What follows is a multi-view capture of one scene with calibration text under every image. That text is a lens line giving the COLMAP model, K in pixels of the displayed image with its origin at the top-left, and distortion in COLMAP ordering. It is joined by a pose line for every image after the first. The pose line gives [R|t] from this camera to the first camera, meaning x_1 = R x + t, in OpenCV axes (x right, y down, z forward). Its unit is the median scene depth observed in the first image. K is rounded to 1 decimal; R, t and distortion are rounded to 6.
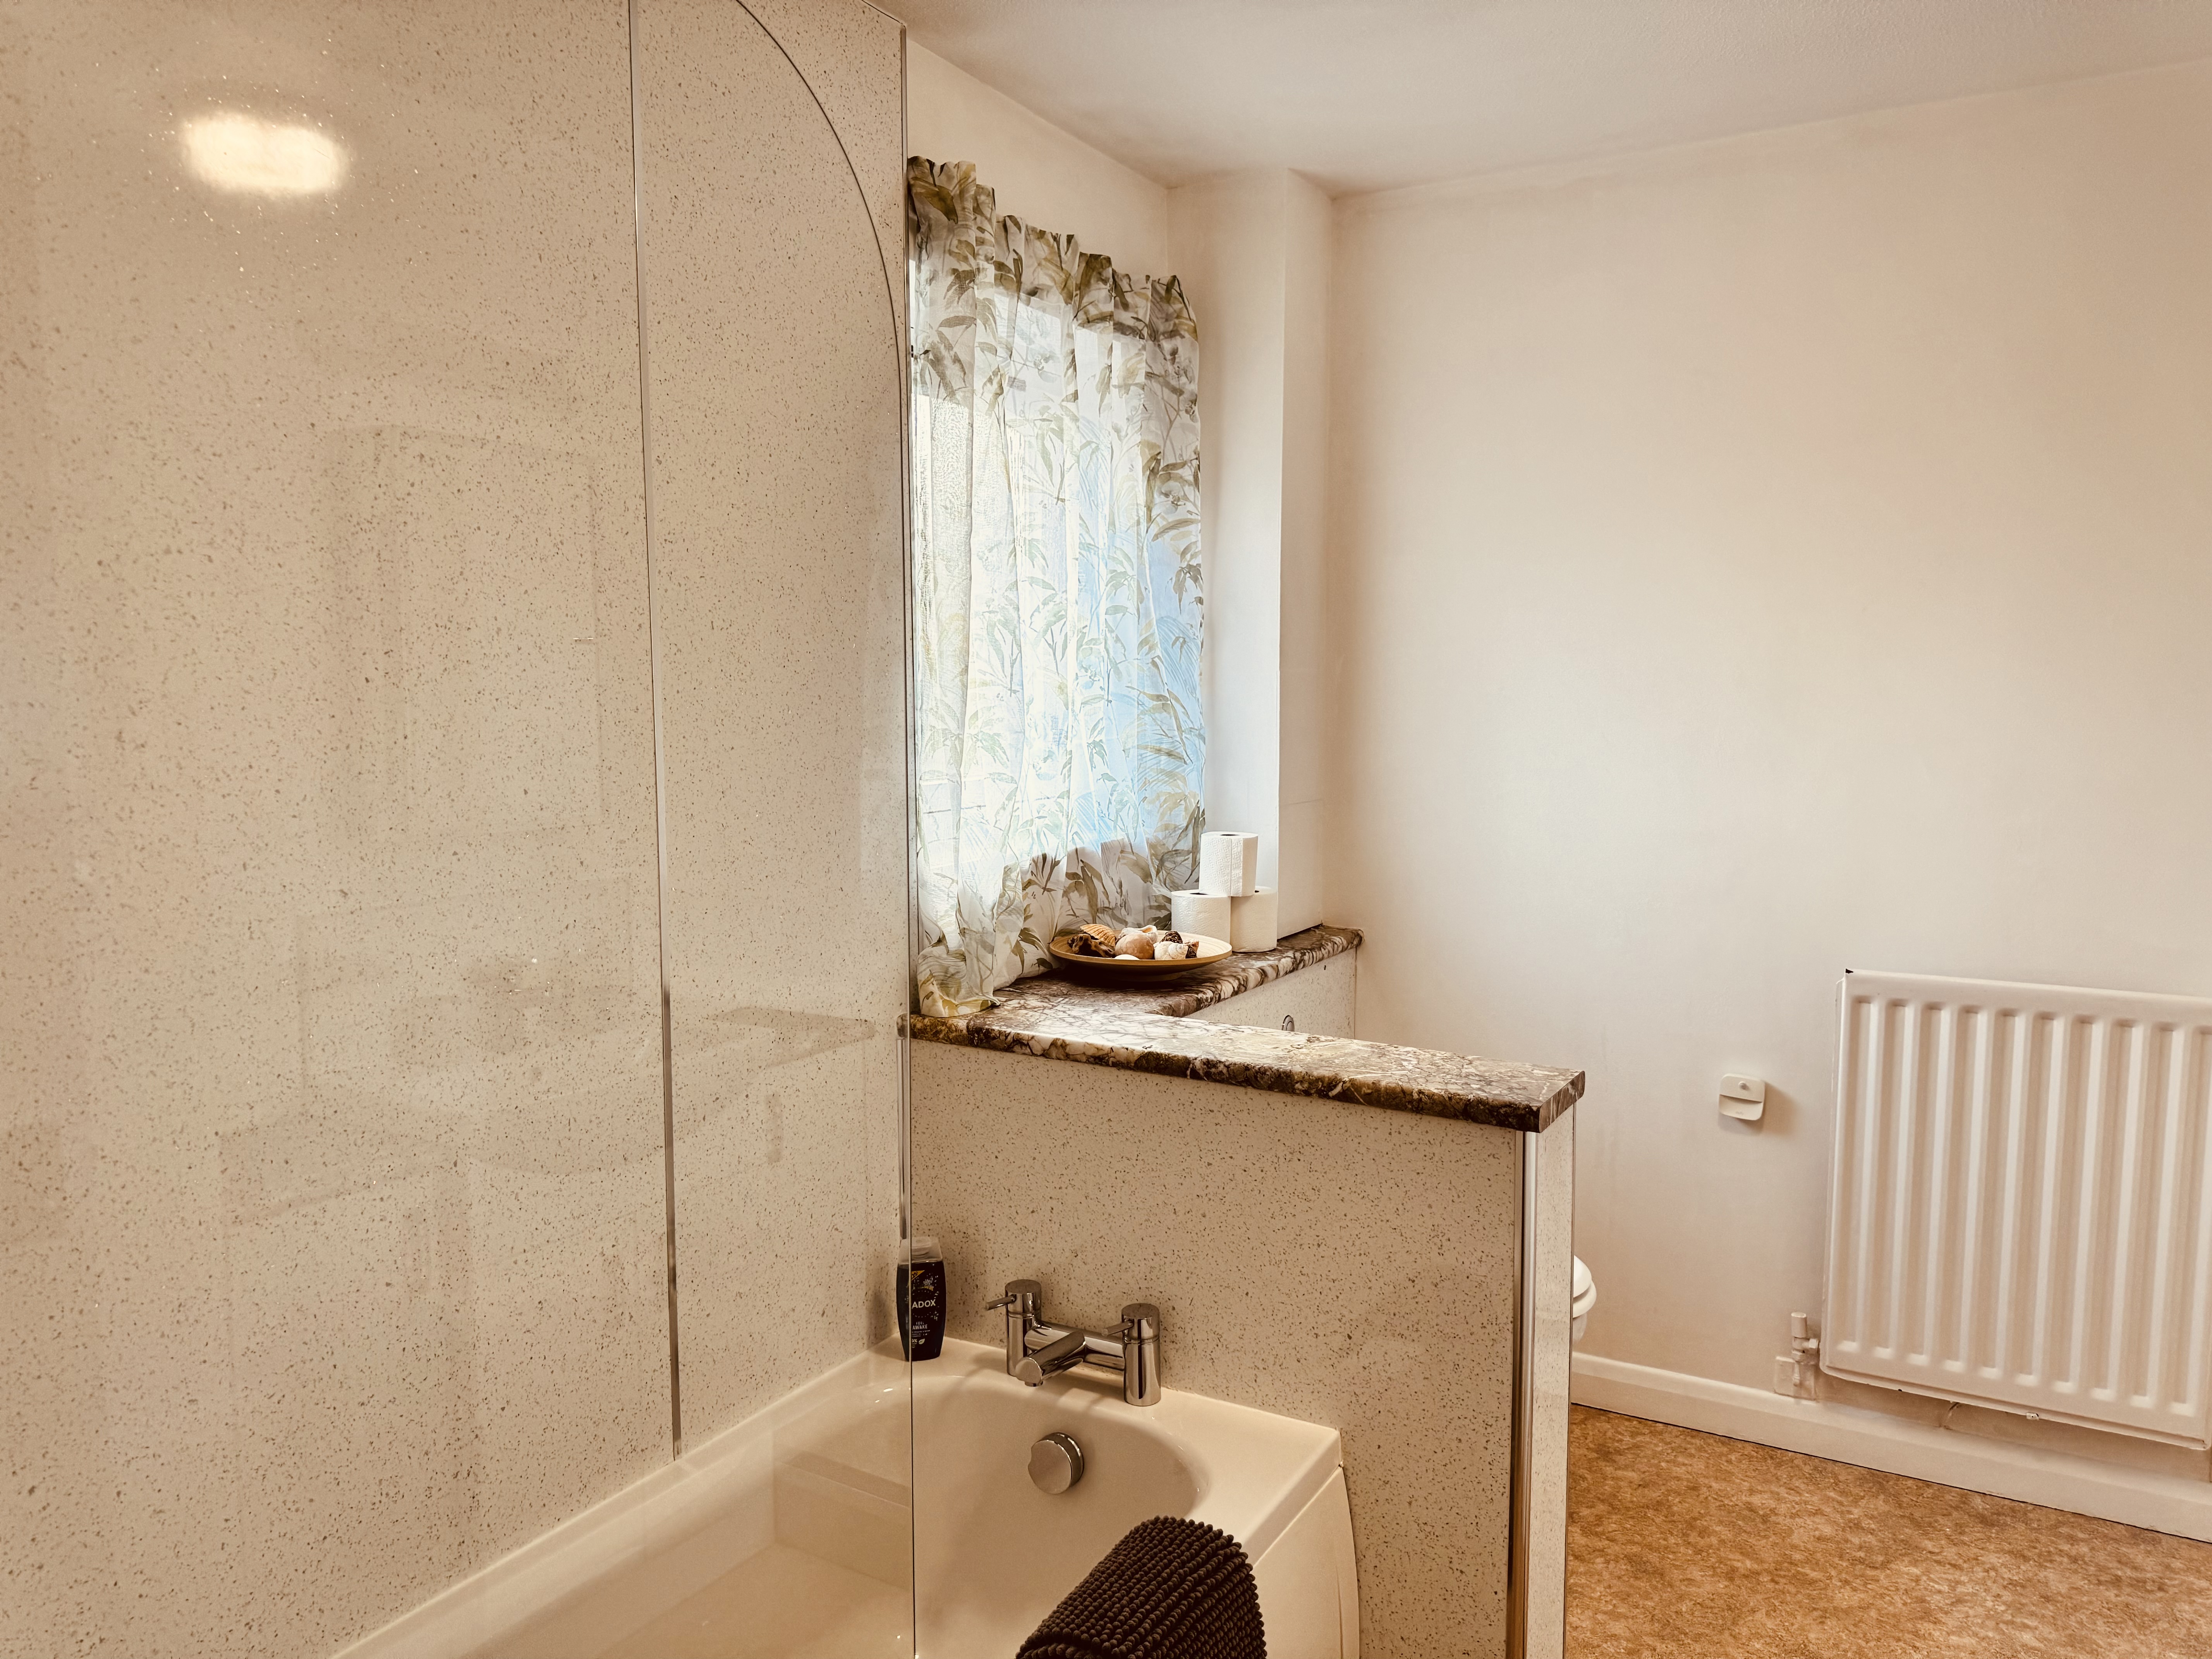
lens RADIAL K [[1514.8, 0, 1105.1], [0, 1514.8, 895.5], [0, 0, 1]] dist [0.025198, -0.073595]
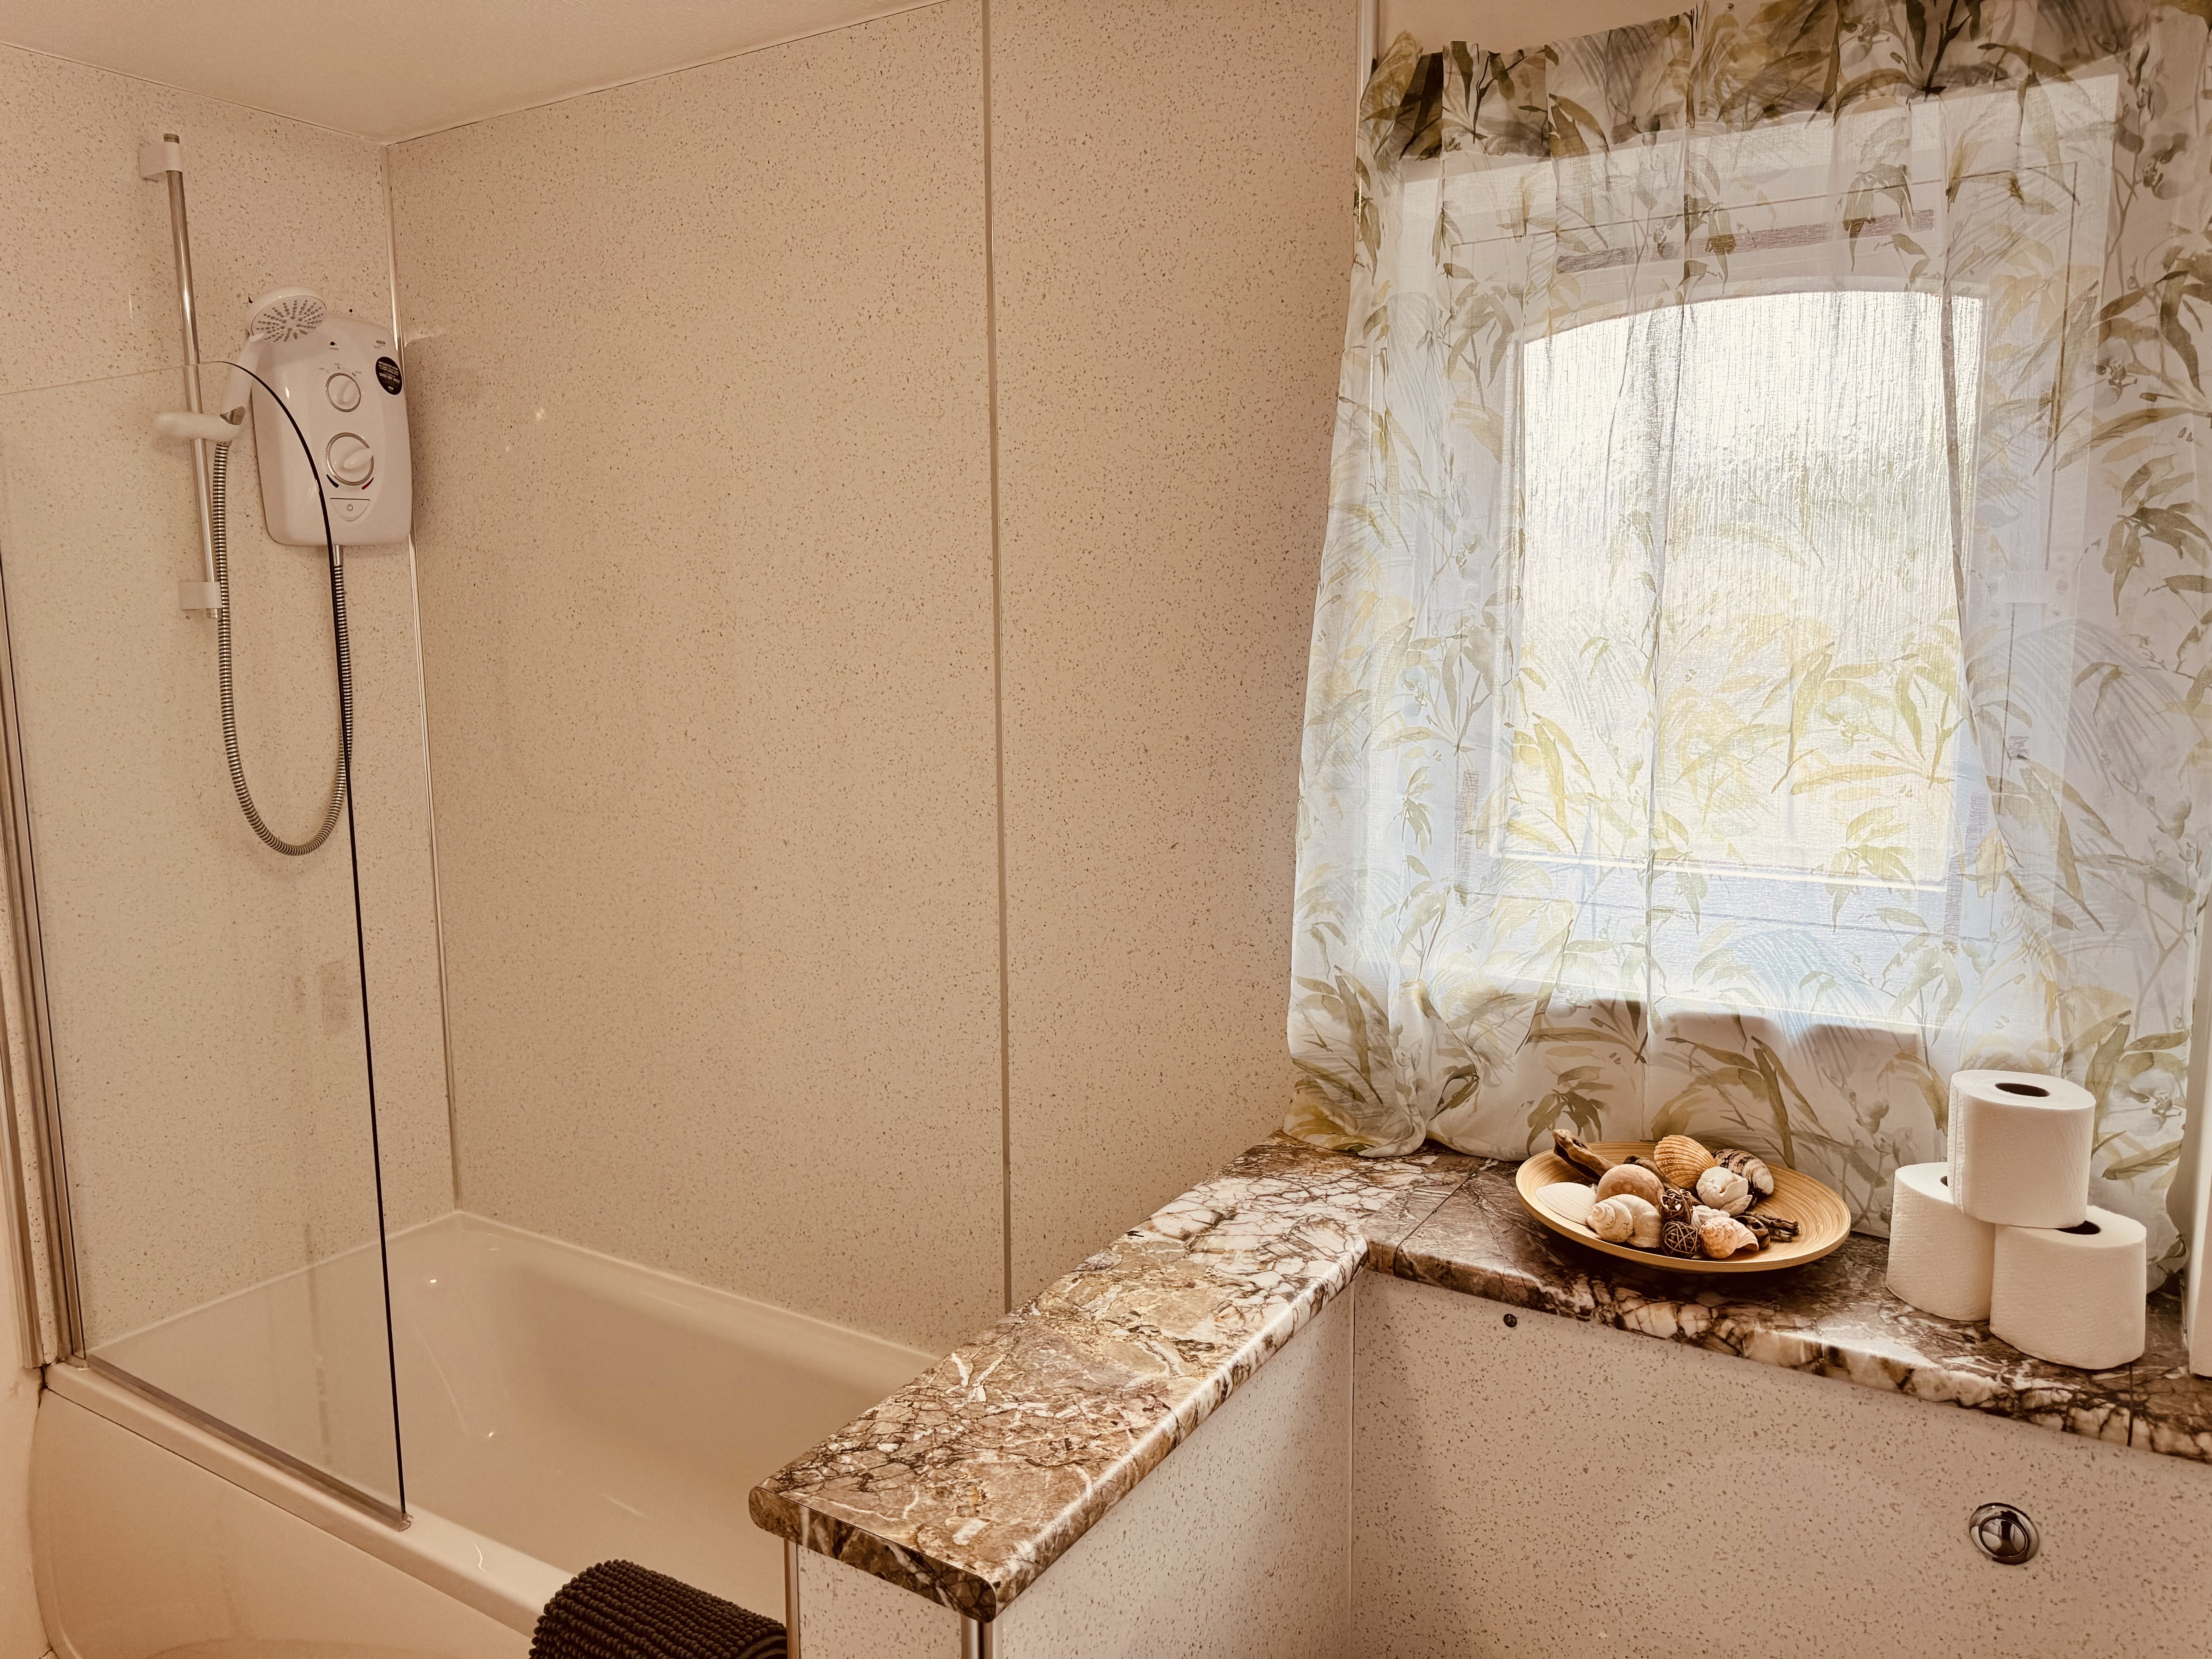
lens RADIAL K [[1594.4, 0, 1106.0], [0, 1594.4, 829.5], [0, 0, 1]] dist [0.137658, -0.201320]
pose [[-0.043793, 0.155062, -0.986934, 0.848349], [-0.117586, 0.980215, 0.159224, -0.241534], [0.992097, 0.123022, -0.024693, 1.045978]]
